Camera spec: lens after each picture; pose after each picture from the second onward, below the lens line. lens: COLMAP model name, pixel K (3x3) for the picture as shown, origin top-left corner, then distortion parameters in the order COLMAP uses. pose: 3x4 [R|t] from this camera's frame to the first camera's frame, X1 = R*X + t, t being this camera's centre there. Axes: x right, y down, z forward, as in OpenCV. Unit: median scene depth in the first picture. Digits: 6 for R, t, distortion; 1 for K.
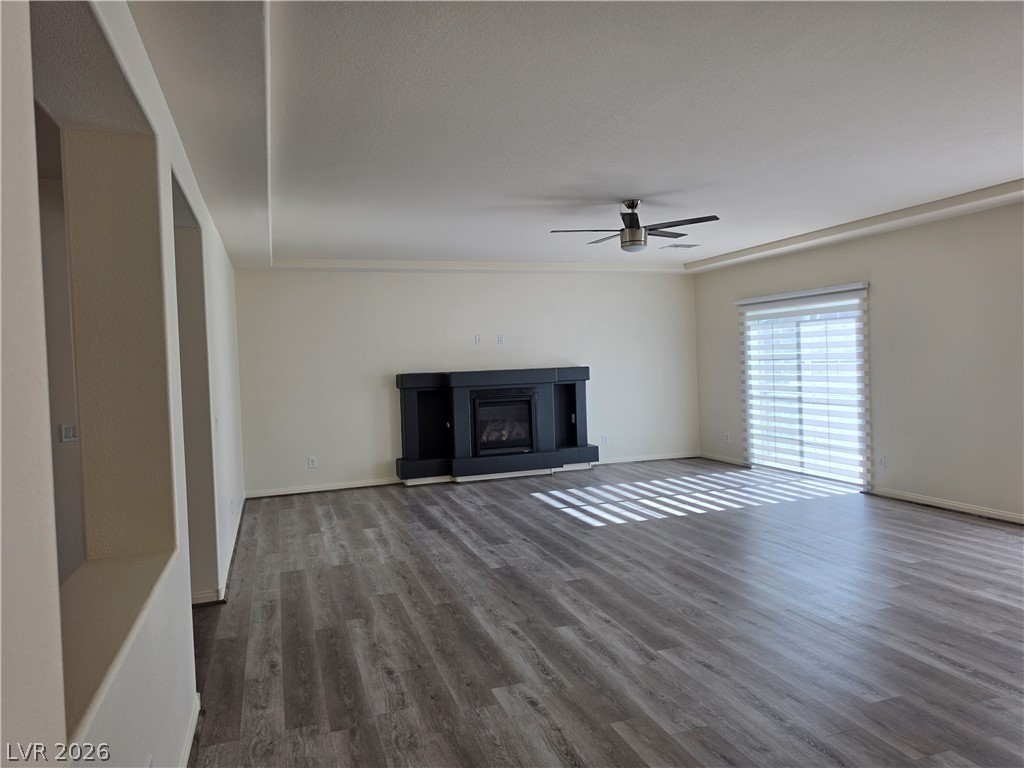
lens RADIAL K [[712.6, 0, 511.5], [0, 712.6, 384.4], [0, 0, 1]] dist [0.045497, -0.053151]
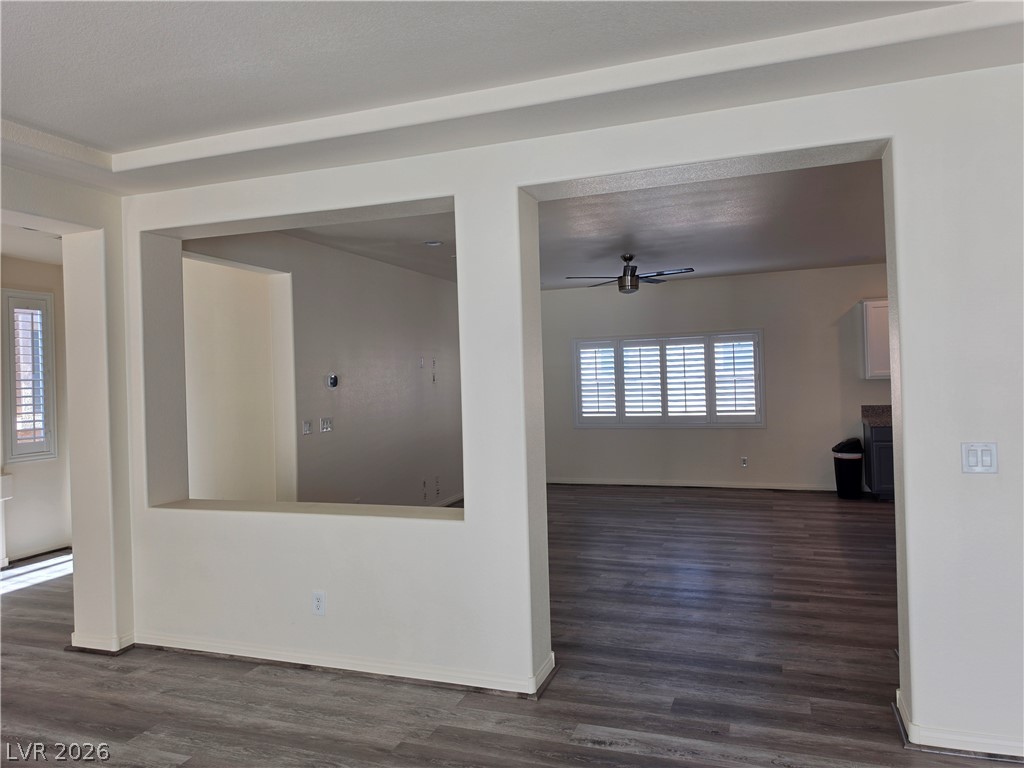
lens RADIAL K [[712.6, 0, 510.9], [0, 712.6, 382.8], [0, 0, 1]] dist [0.045497, -0.053151]
pose [[-0.624759, 0.056015, -0.778806, 0.405208], [0.032400, 0.998424, 0.045820, -0.064794], [0.780145, 0.003393, -0.625590, 1.702267]]
